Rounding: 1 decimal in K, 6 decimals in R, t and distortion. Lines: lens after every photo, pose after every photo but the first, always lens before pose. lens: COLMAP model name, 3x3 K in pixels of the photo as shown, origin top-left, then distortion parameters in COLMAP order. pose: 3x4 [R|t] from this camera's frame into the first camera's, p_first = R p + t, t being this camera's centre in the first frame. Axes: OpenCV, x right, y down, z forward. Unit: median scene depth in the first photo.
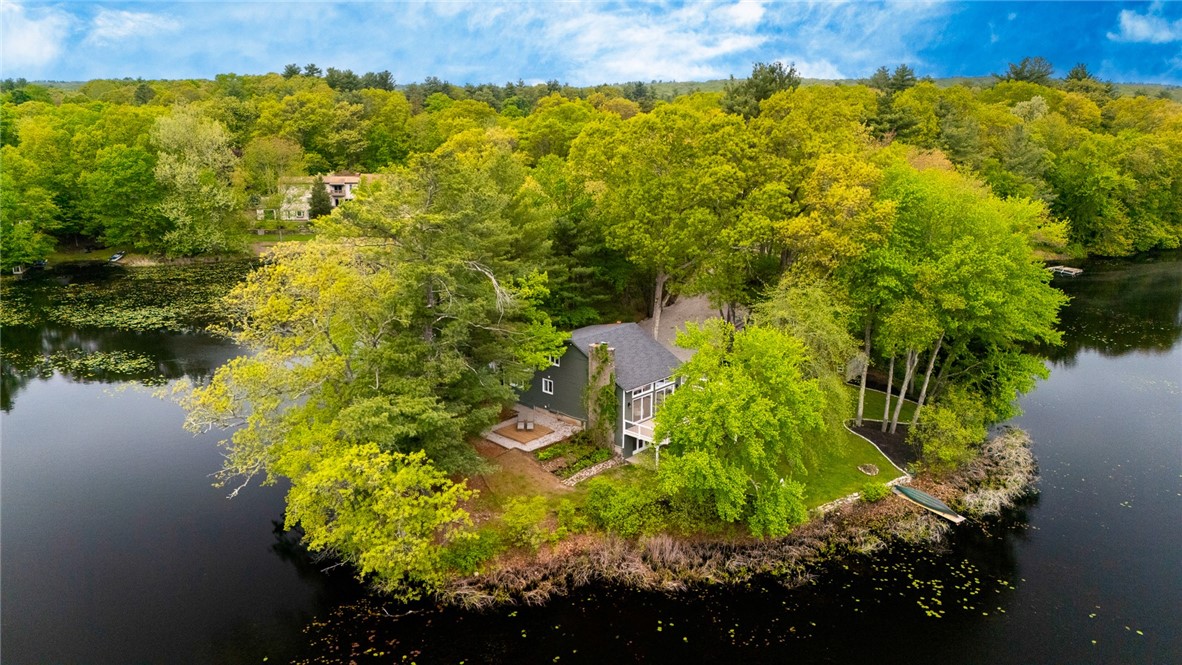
lens RADIAL K [[861.8, 0, 591.0], [0, 861.8, 332.5], [0, 0, 1]] dist [0.075719, -0.062461]
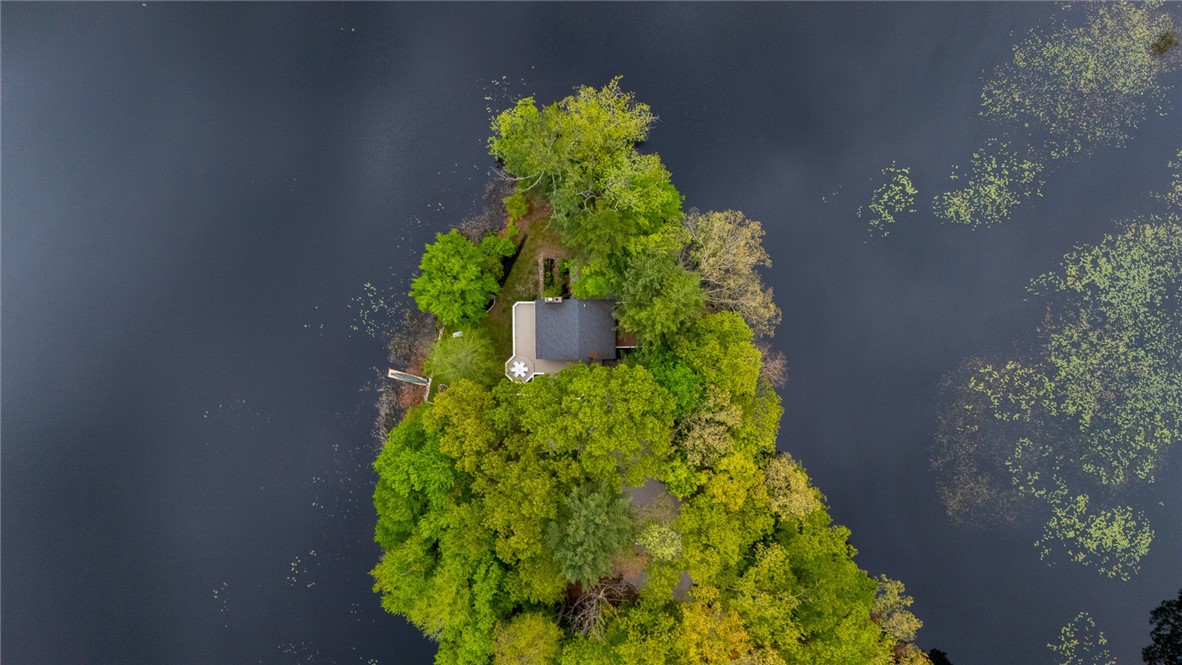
lens RADIAL K [[860.3, 0, 591.0], [0, 860.3, 332.5], [0, 0, 1]] dist [0.101811, -0.114969]
pose [[-0.737832, 0.674963, -0.005436, 0.011454], [-0.180287, -0.189306, 0.965225, -1.686648], [0.650462, 0.713154, 0.261363, 0.648927]]
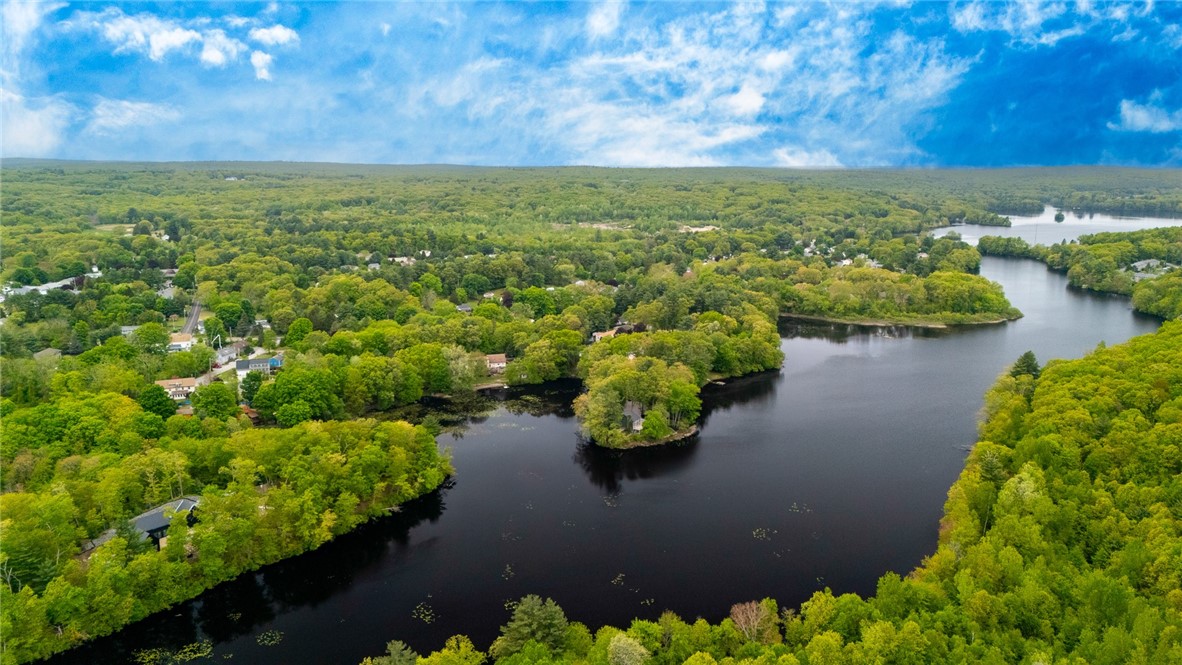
lens RADIAL K [[860.3, 0, 591.0], [0, 860.3, 332.5], [0, 0, 1]] dist [0.101811, -0.114969]
pose [[0.973494, -0.041672, 0.224885, -1.644811], [0.055887, 0.996796, -0.057218, -0.241533], [-0.221780, 0.068269, 0.972704, -5.075850]]
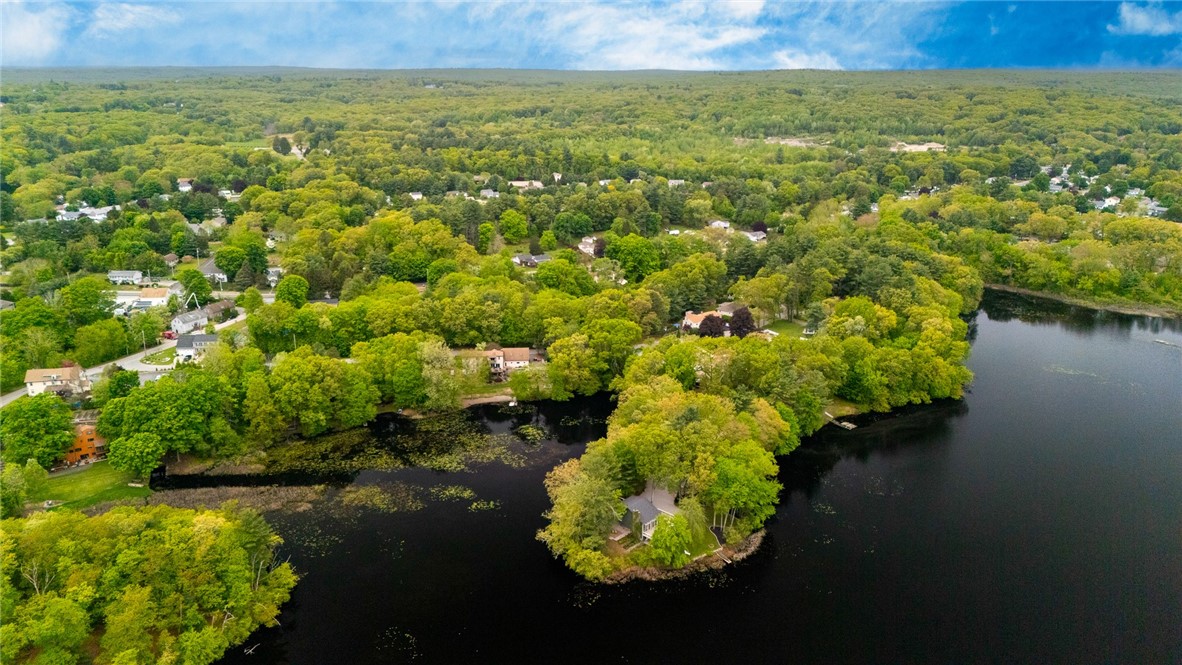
lens RADIAL K [[860.3, 0, 591.0], [0, 860.3, 332.5], [0, 0, 1]] dist [0.101811, -0.114969]
pose [[0.999810, 0.004004, -0.019076, -0.112552], [-0.003272, 0.999262, 0.038275, -0.867638], [0.019216, -0.038205, 0.999085, -2.577642]]
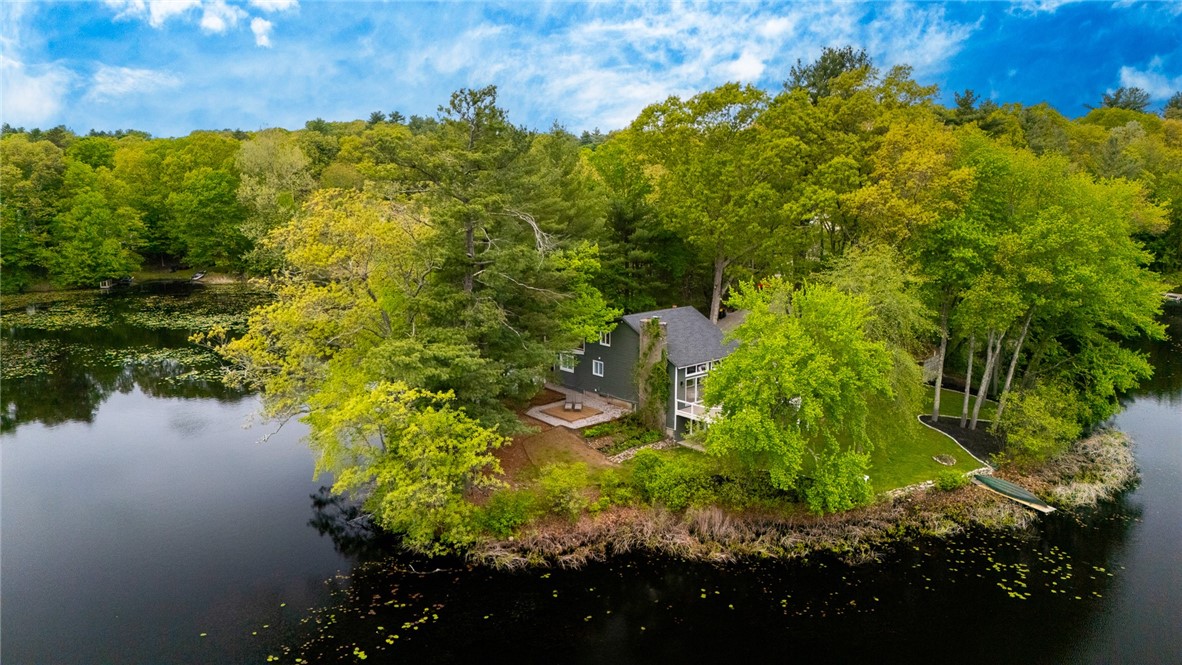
lens RADIAL K [[861.8, 0, 591.0], [0, 861.8, 332.5], [0, 0, 1]] dist [0.075719, -0.062461]
pose [[0.996148, 0.014589, -0.086470, 0.026159], [-0.020179, 0.997737, -0.064130, 0.091531], [0.085339, 0.065628, 0.994188, 0.047853]]
